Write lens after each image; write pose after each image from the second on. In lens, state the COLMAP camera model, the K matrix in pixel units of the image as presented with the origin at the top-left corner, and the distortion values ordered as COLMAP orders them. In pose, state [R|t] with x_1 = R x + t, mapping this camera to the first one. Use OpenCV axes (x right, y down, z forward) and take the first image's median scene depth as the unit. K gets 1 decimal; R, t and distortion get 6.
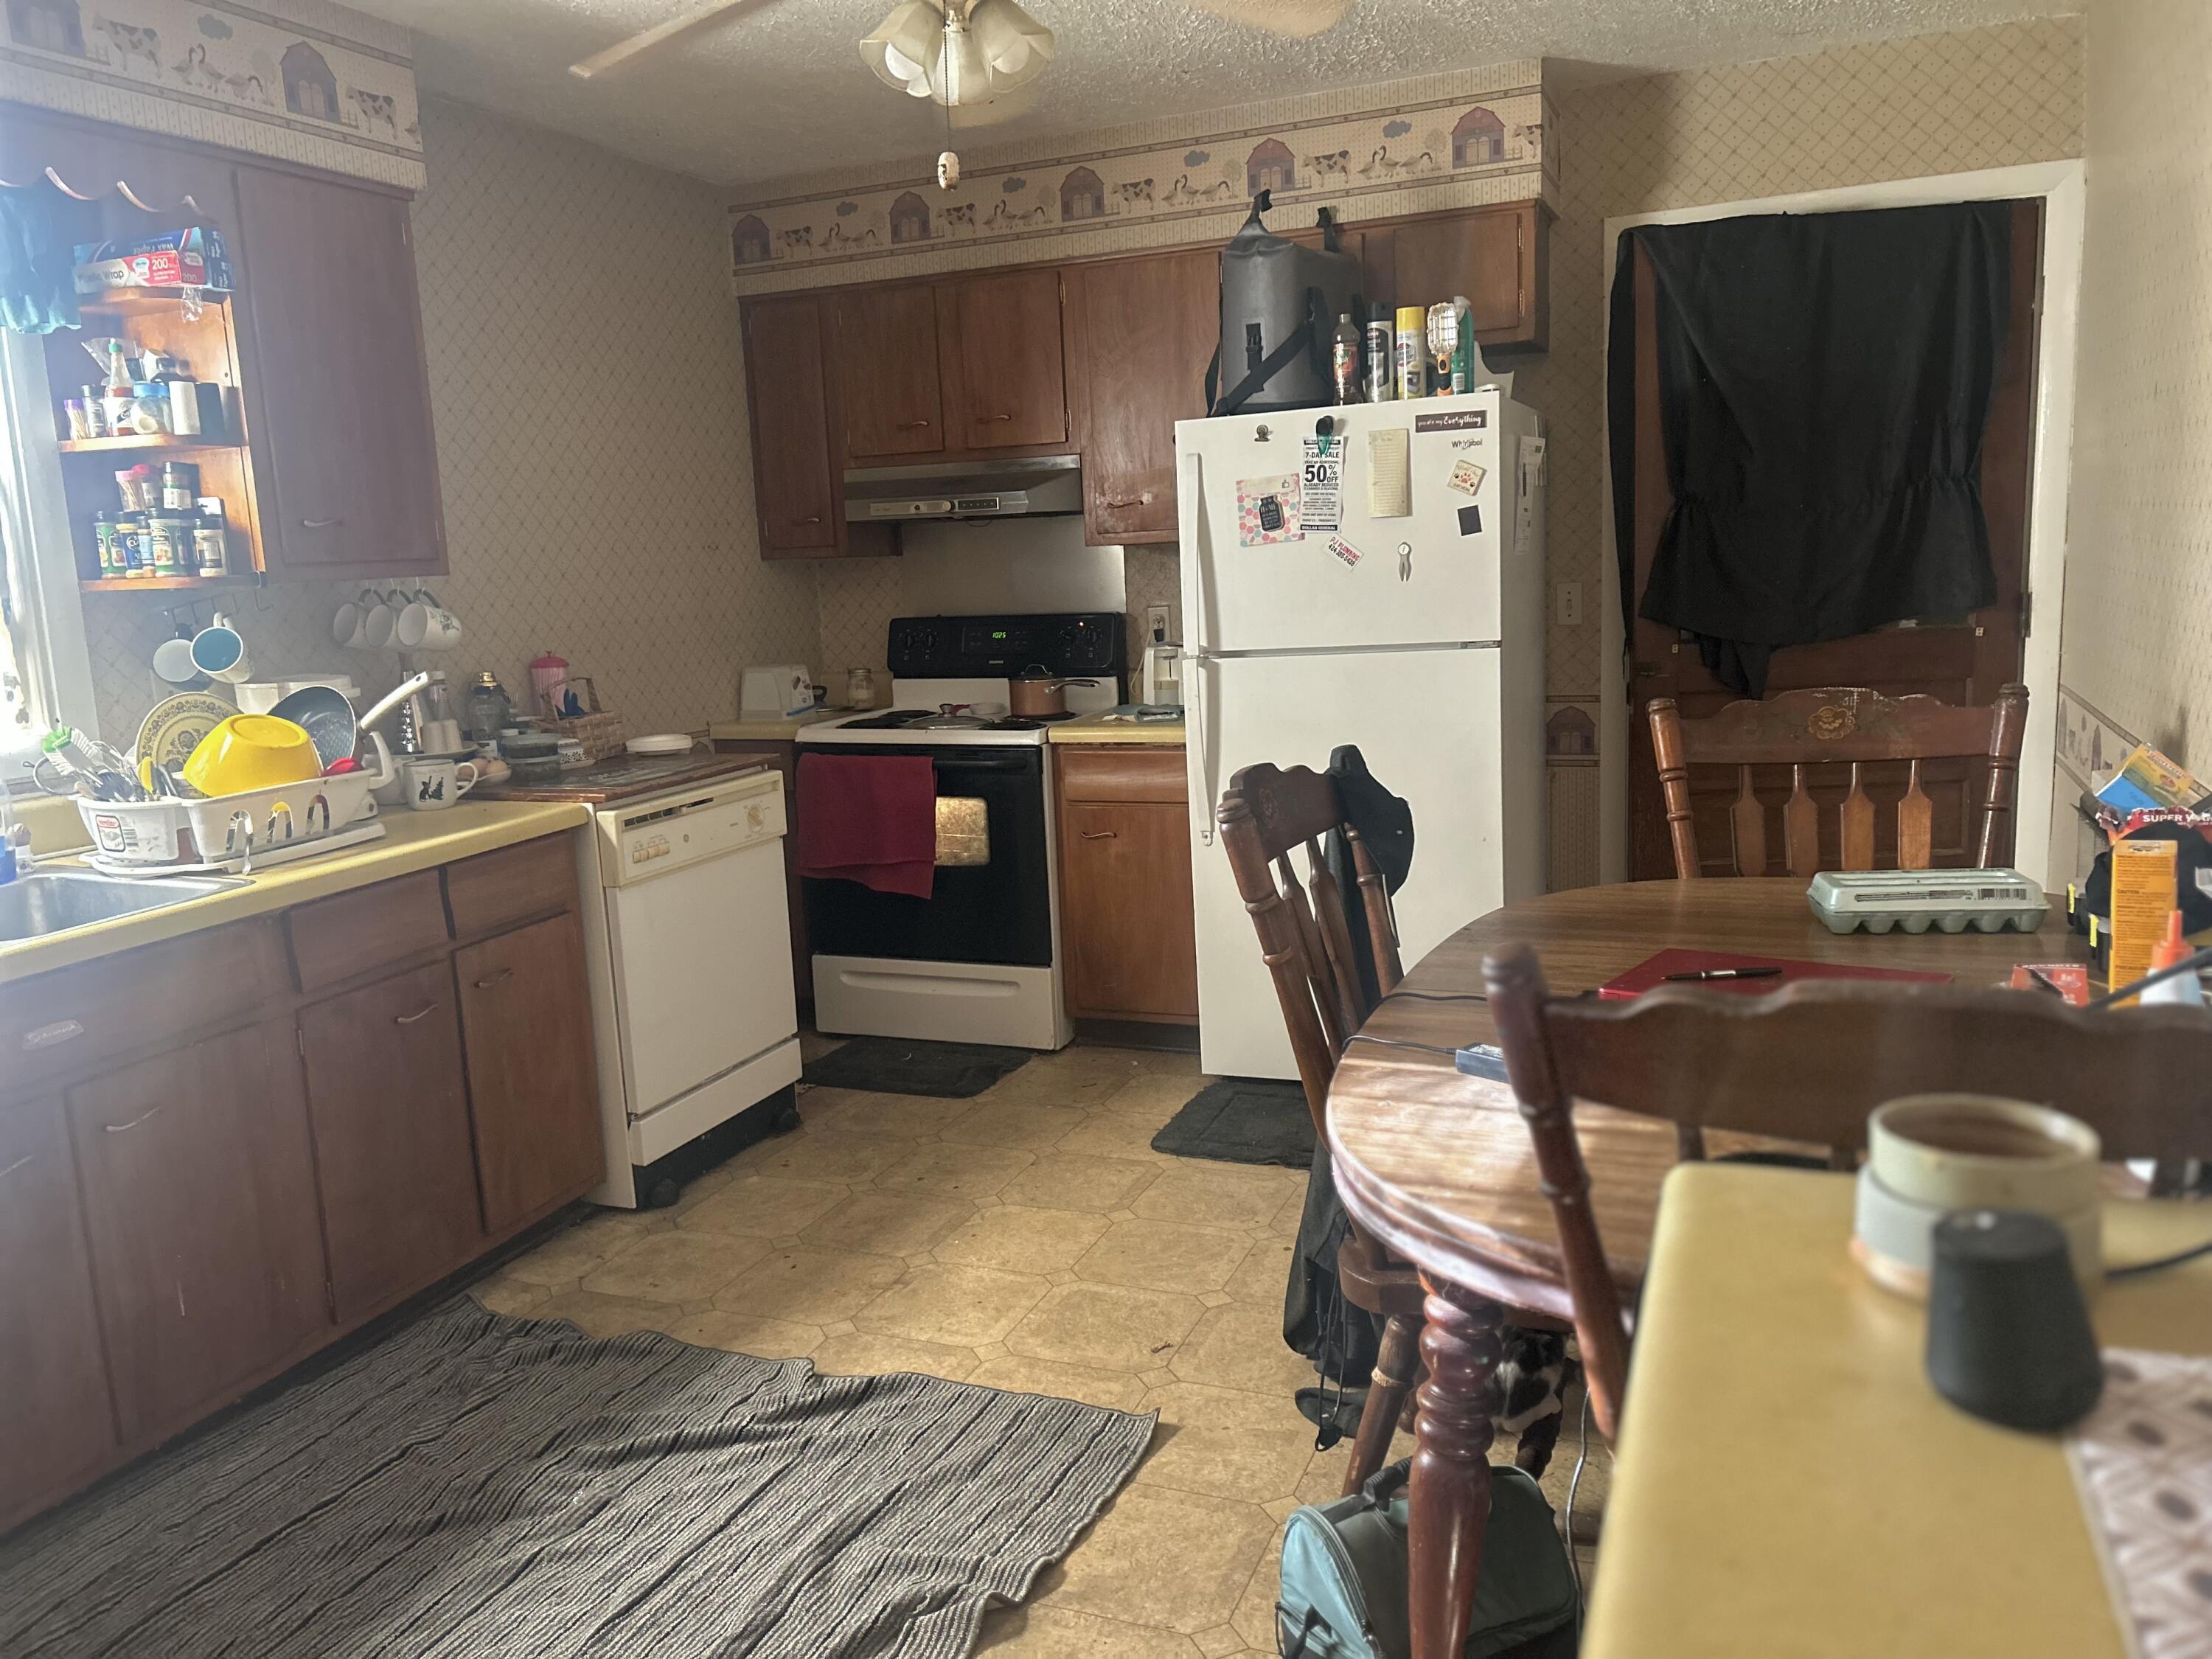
lens RADIAL K [[1671.7, 0, 1105.9], [0, 1671.7, 845.2], [0, 0, 1]] dist [0.071420, -0.077672]
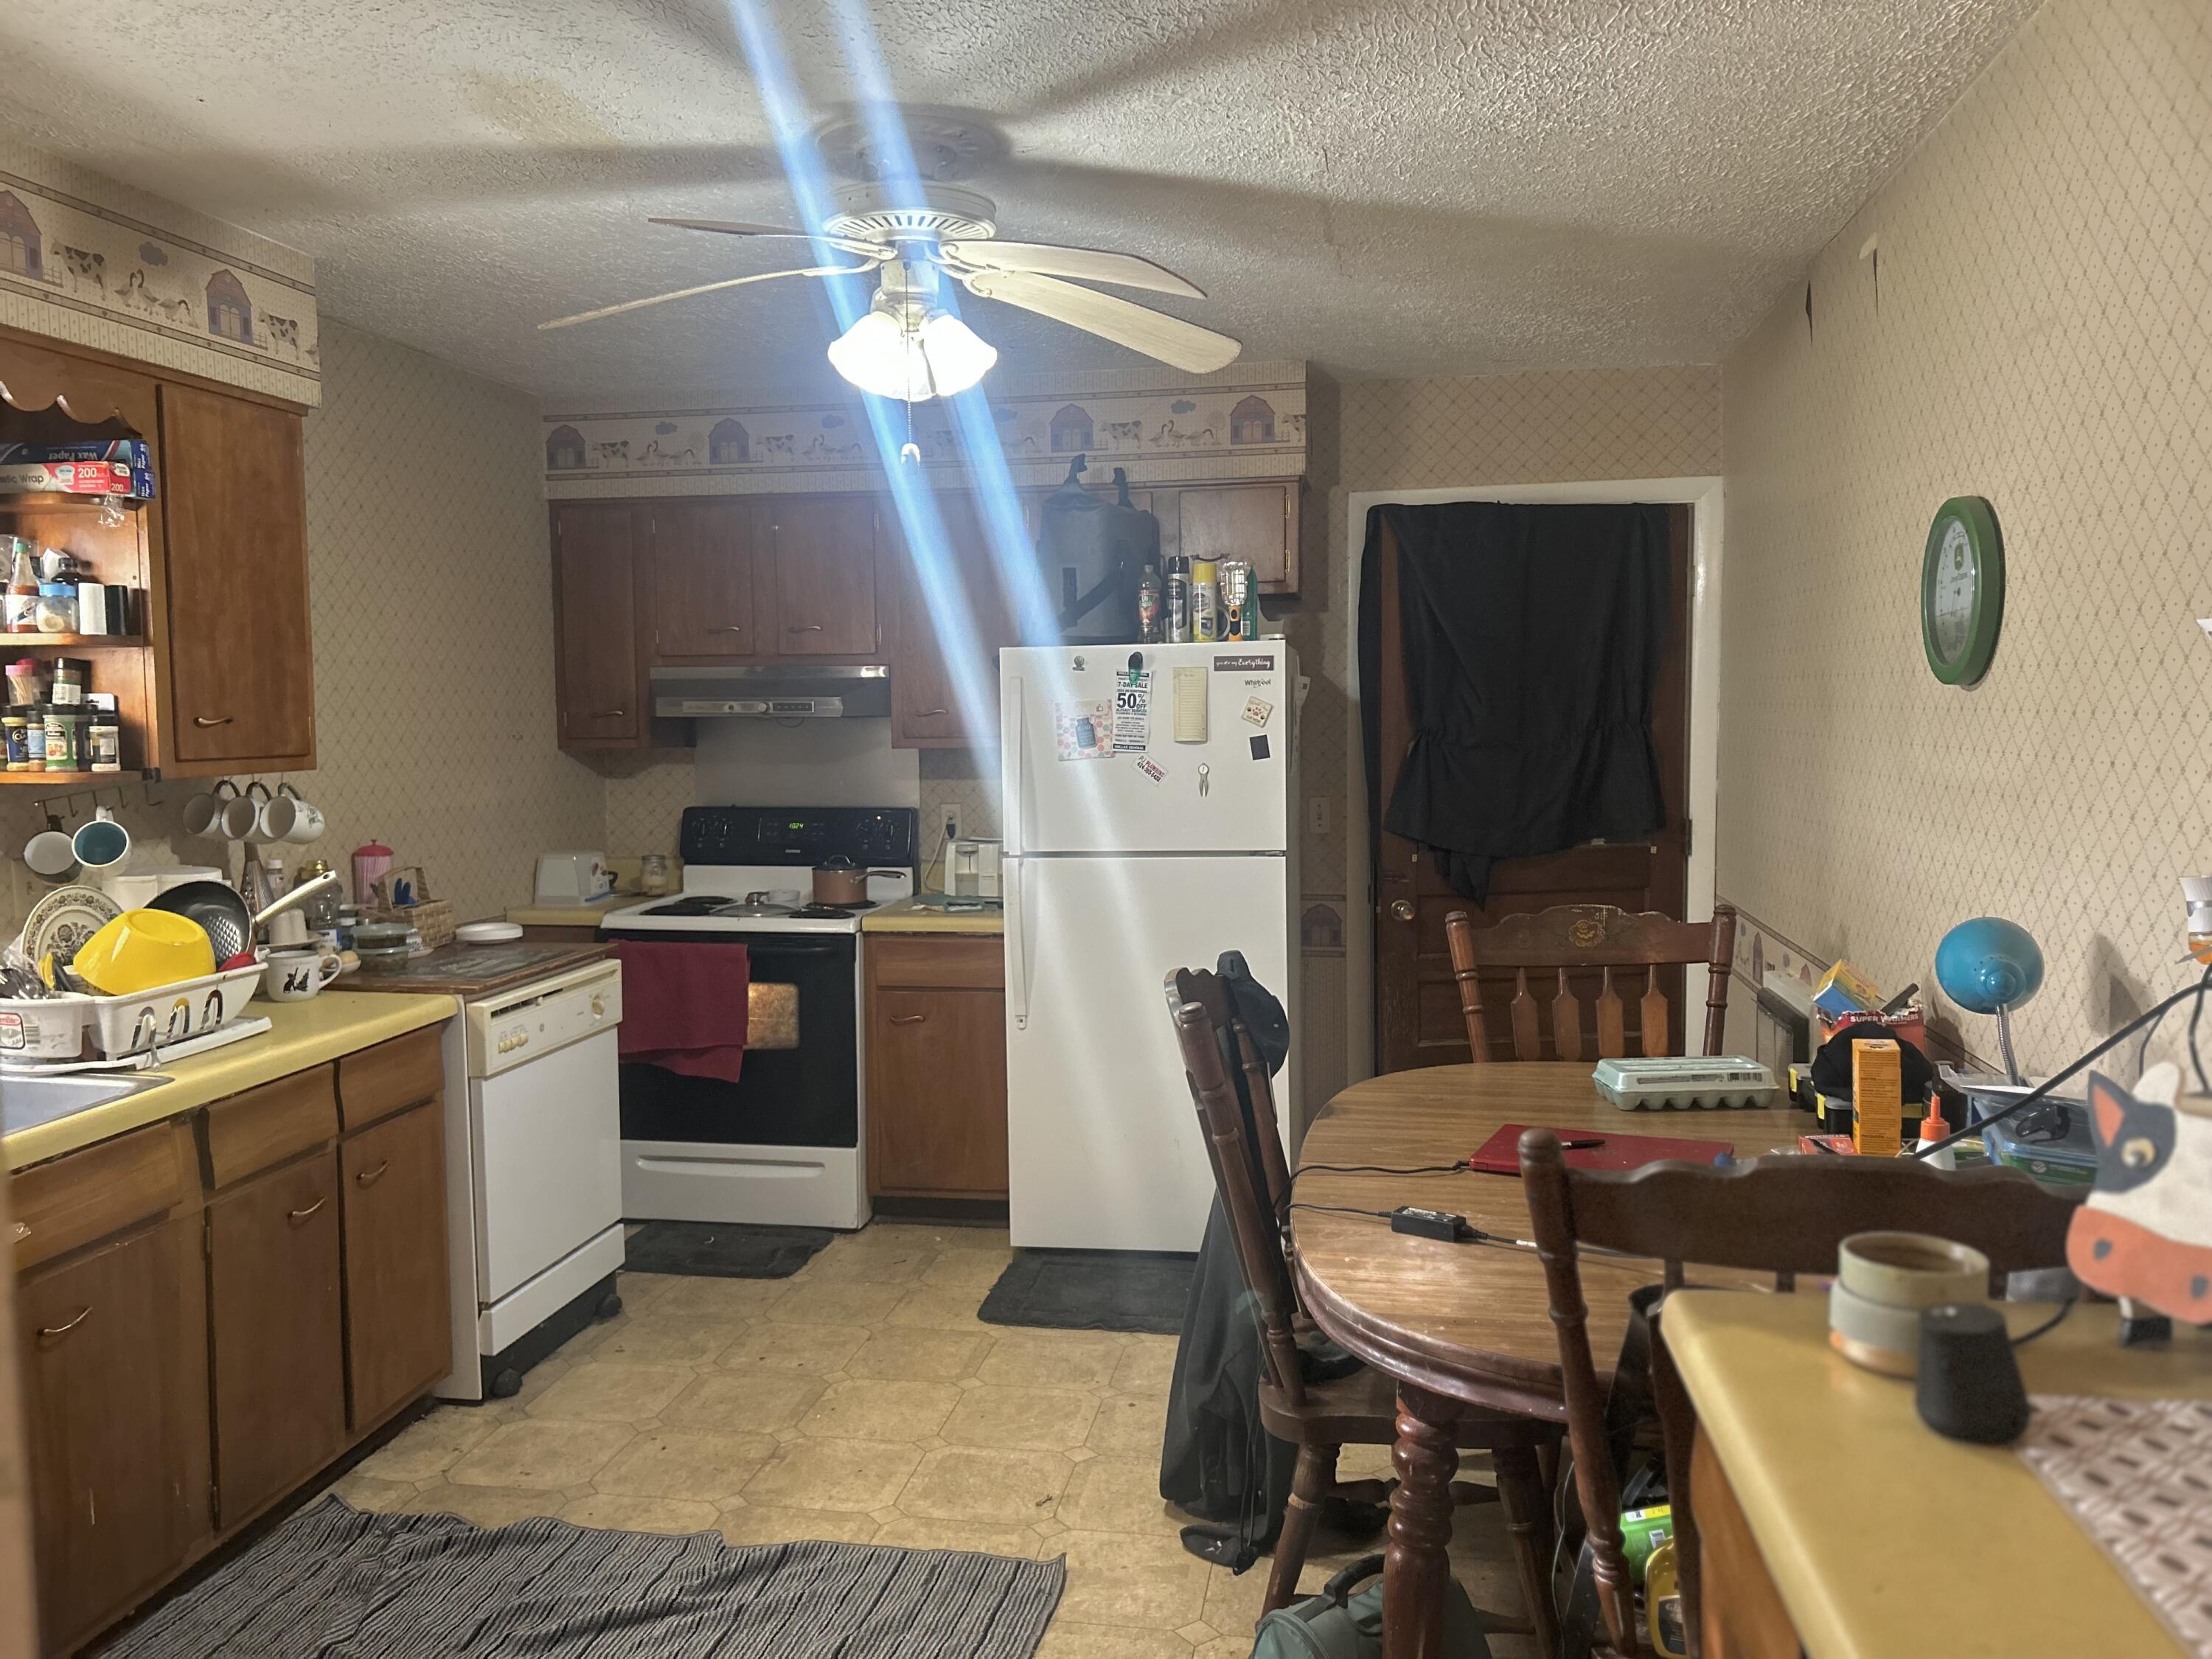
lens RADIAL K [[1686.0, 0, 1112.7], [0, 1686.0, 847.5], [0, 0, 1]] dist [0.024200, -0.002180]
pose [[0.975532, 0.020730, 0.218879, -0.156597], [0.000947, 0.995140, -0.098469, -0.013081], [-0.219856, 0.096267, 0.970771, -0.103969]]
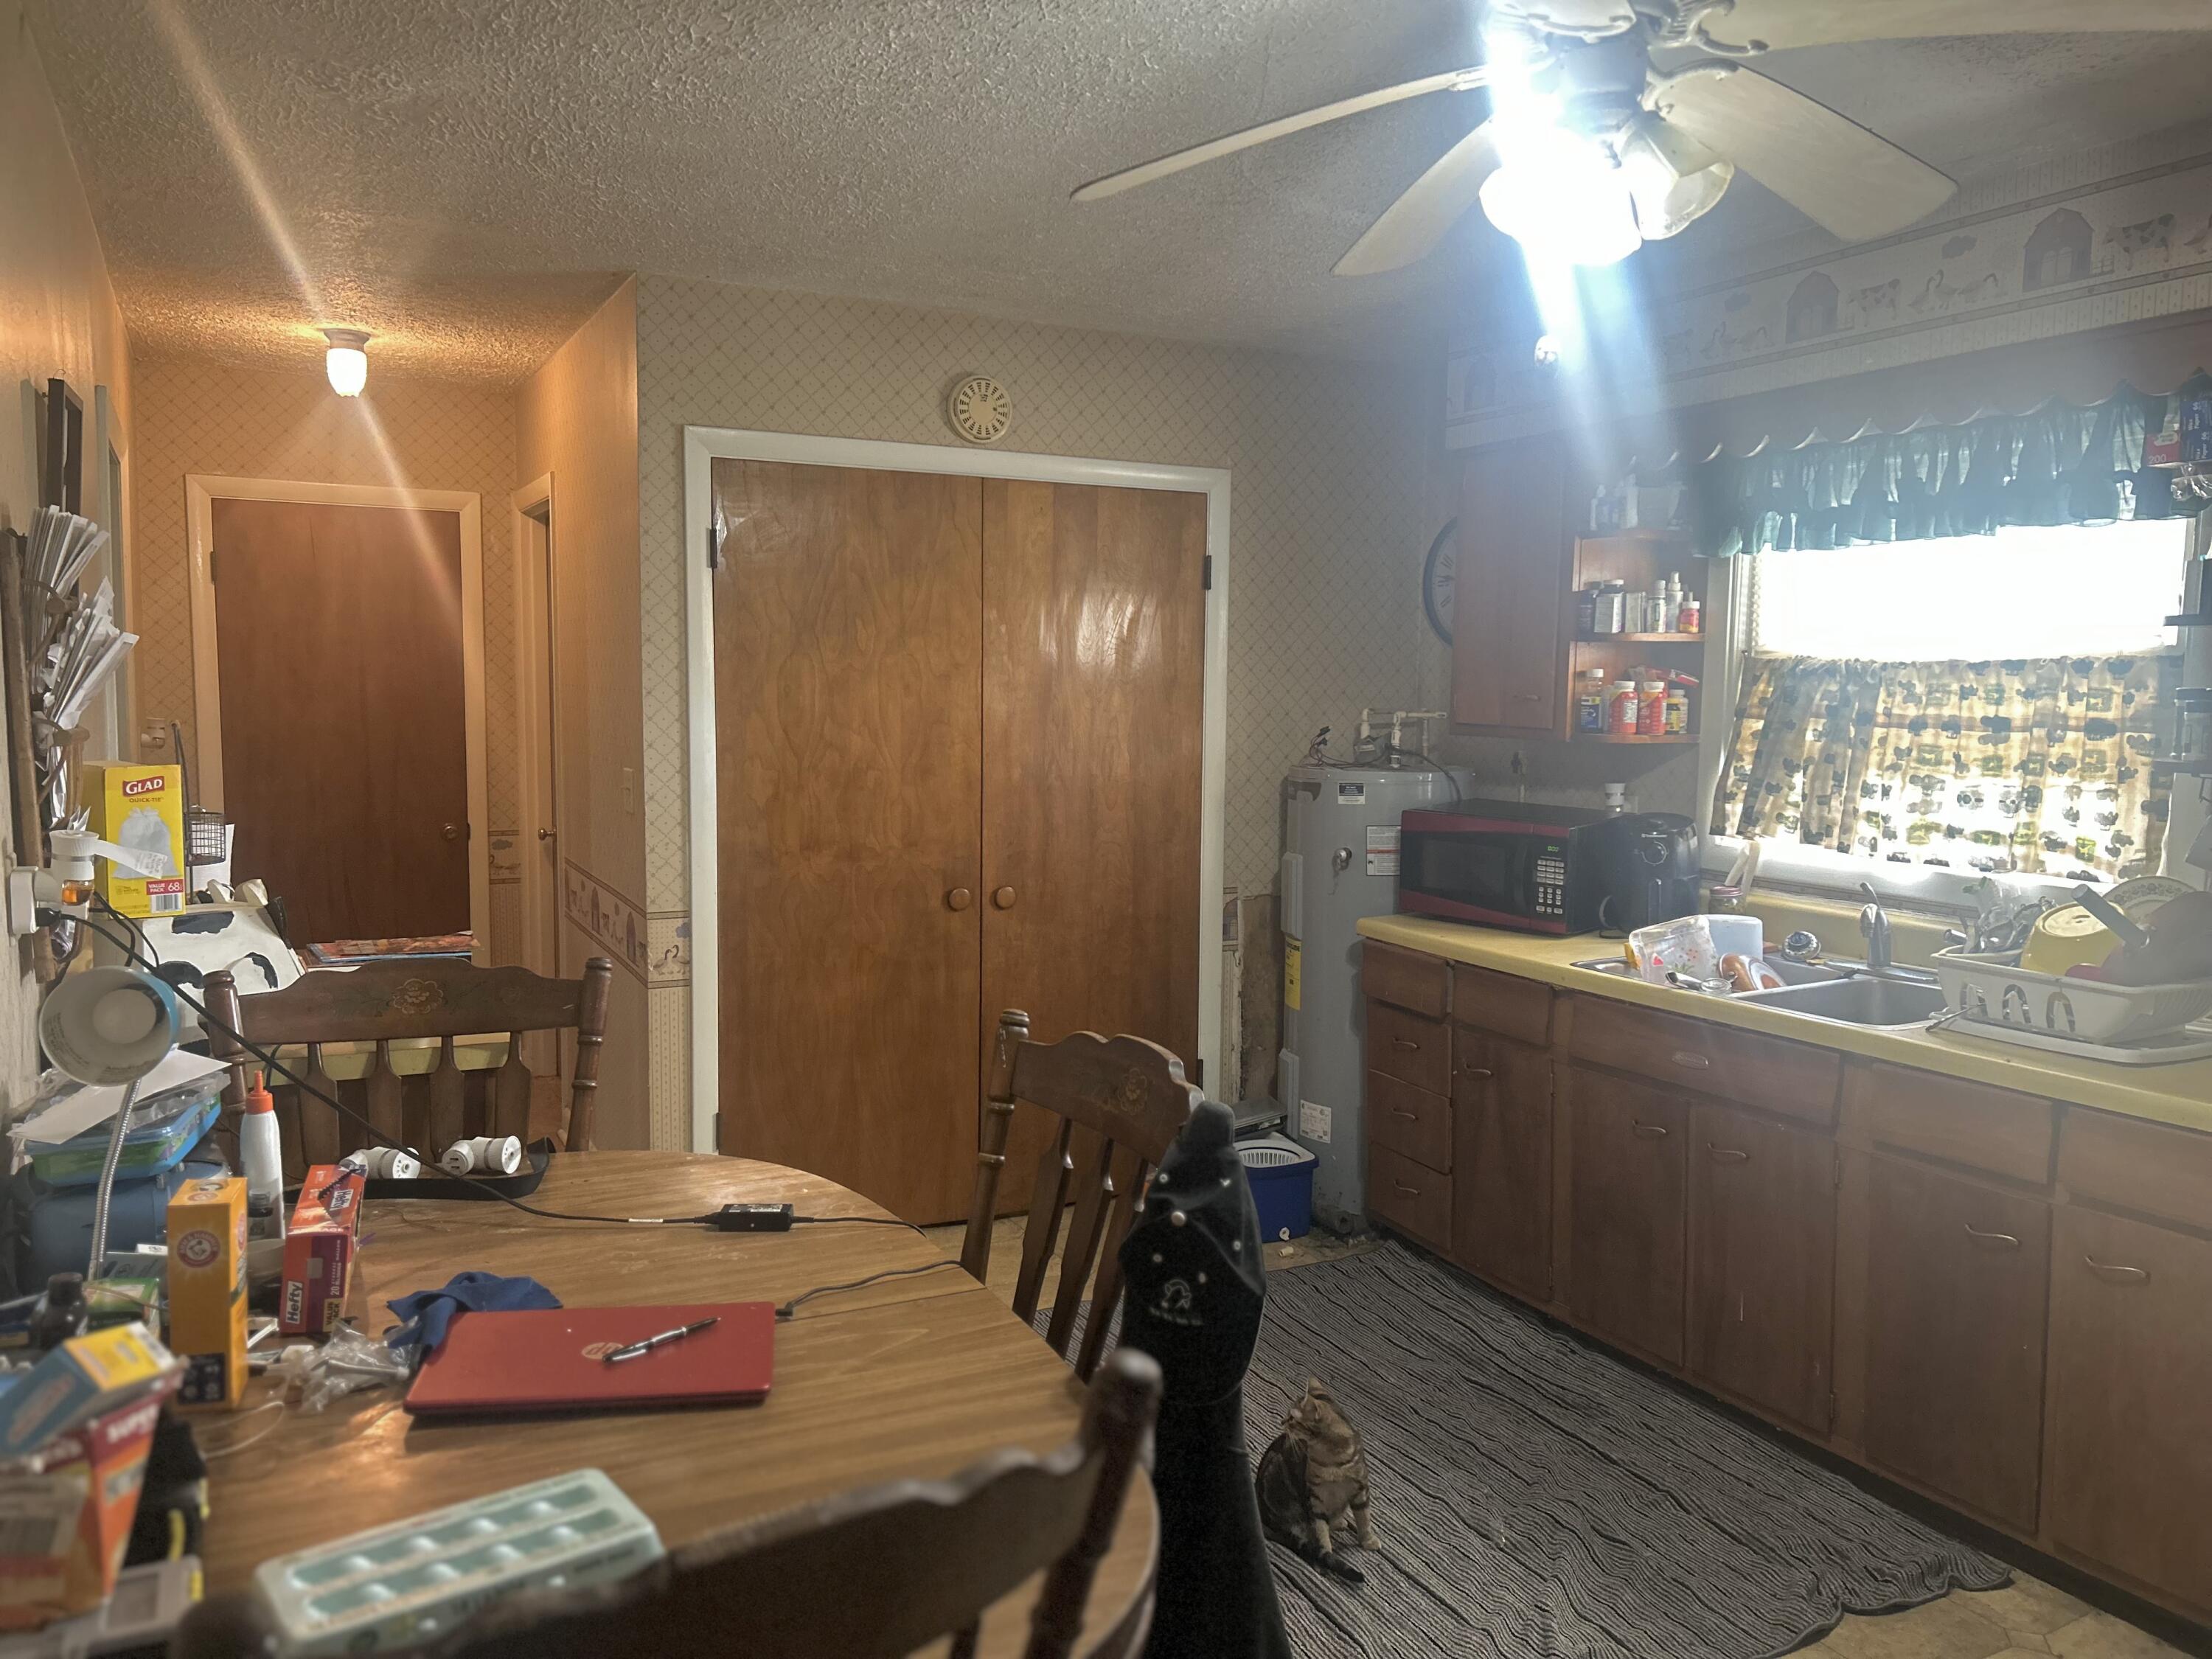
lens RADIAL K [[1675.1, 0, 1096.6], [0, 1675.1, 849.1], [0, 0, 1]] dist [0.058896, -0.055110]
pose [[-0.653857, 0.121920, -0.746731, 0.557347], [-0.110657, 0.960911, 0.253783, -0.272506], [0.748483, 0.248568, -0.614807, 1.091588]]
